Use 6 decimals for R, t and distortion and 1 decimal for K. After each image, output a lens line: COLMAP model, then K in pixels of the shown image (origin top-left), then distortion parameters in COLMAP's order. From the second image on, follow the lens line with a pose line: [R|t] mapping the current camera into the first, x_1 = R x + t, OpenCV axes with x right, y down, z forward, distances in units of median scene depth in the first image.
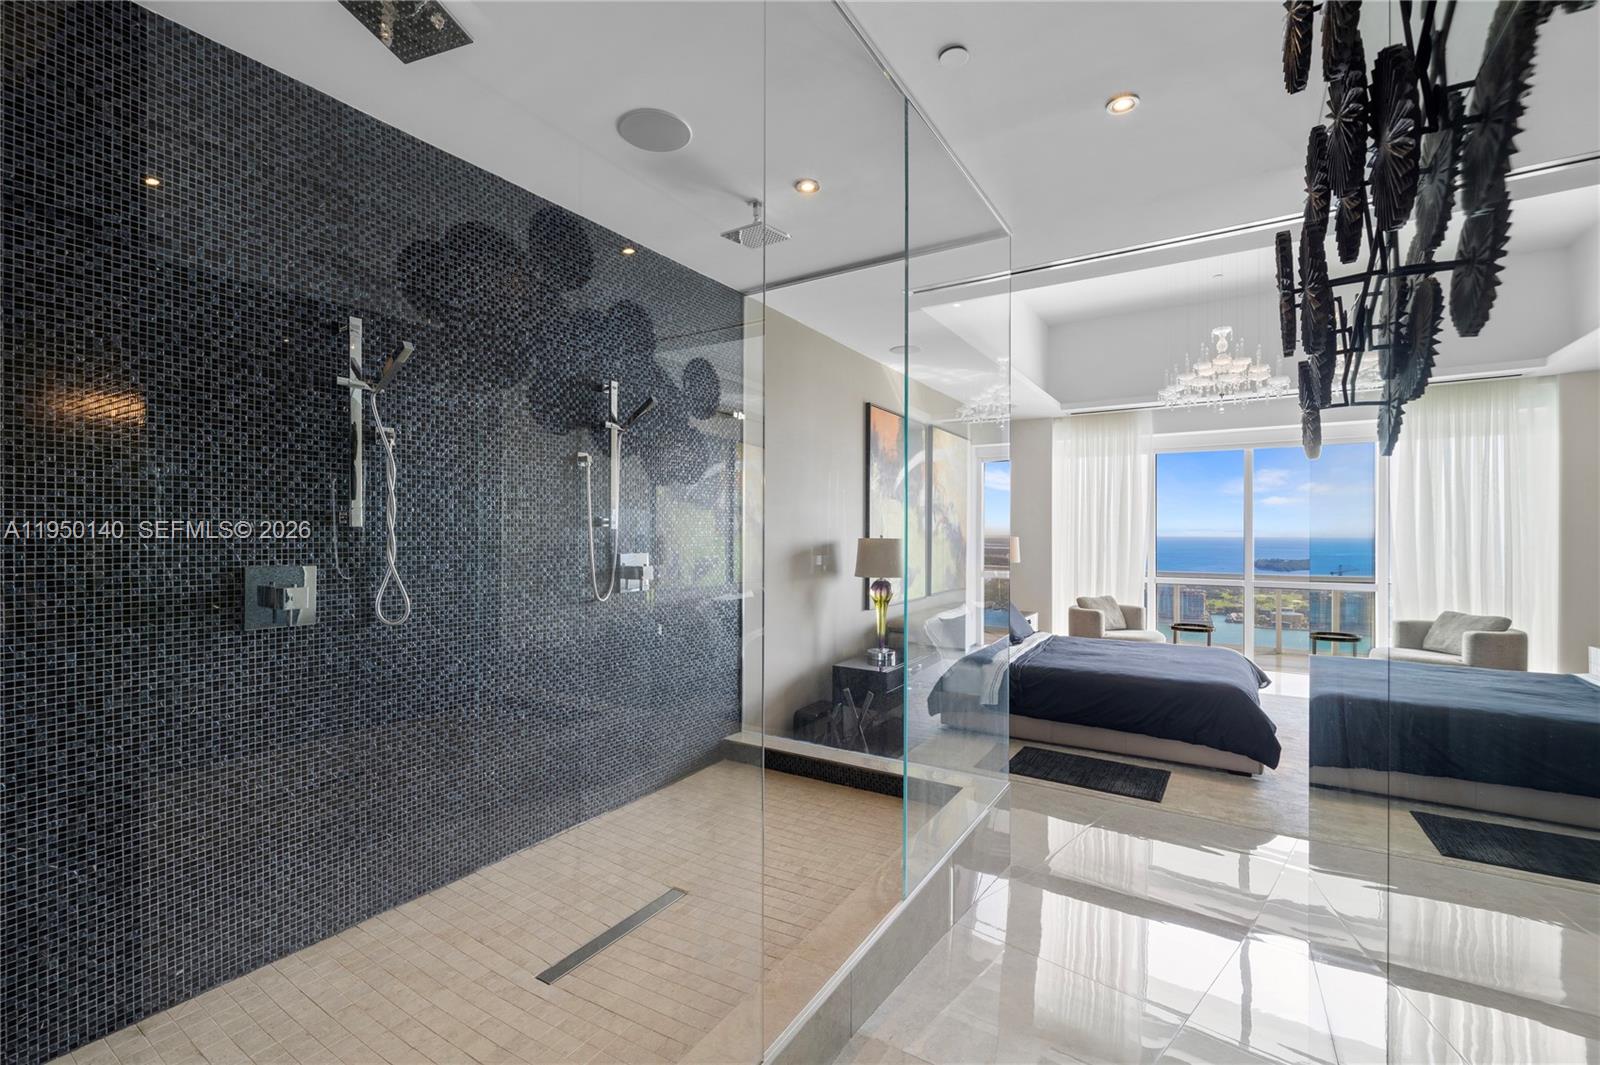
lens RADIAL K [[674.9, 0, 799.3], [0, 674.9, 537.1], [0, 0, 1]] dist [0.002513, 0.000114]
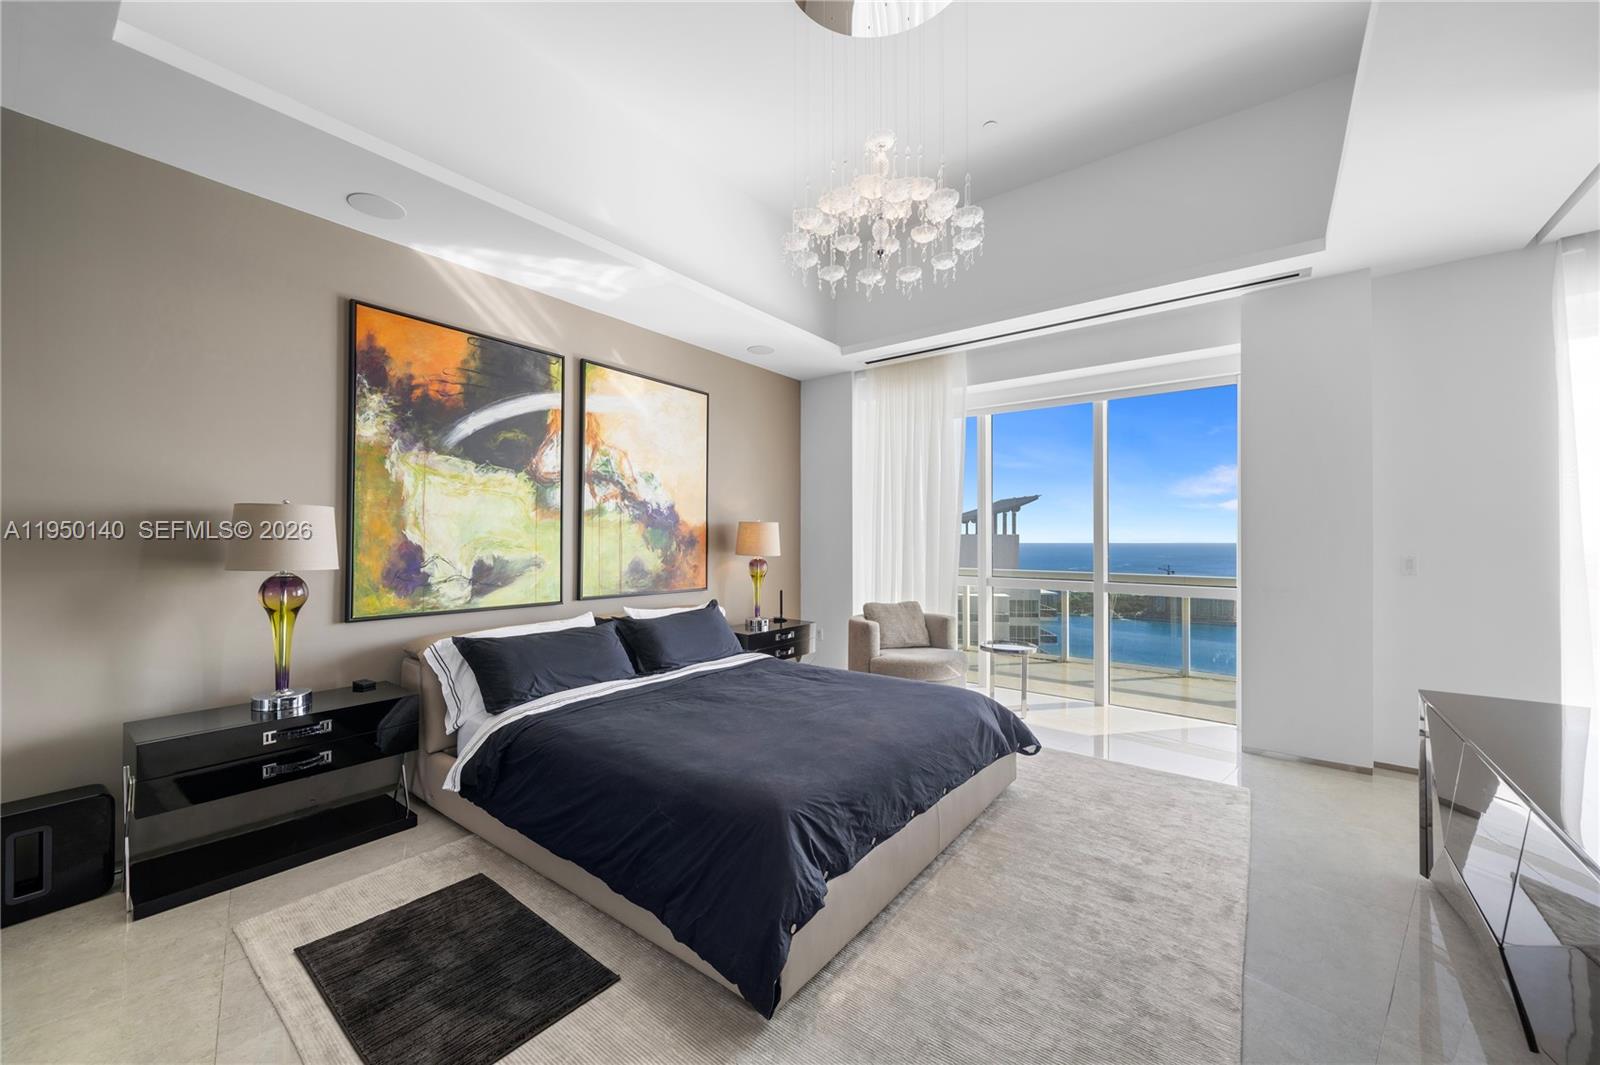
lens RADIAL K [[594.2, 0, 800.3], [0, 594.2, 533.1], [0, 0, 1]] dist [-0.001597, -0.000038]
pose [[0.994702, 0.000010, -0.102796, 0.416091], [-0.001677, 0.999869, -0.016128, 0.022523], [0.102782, 0.016215, 0.994572, 0.339908]]
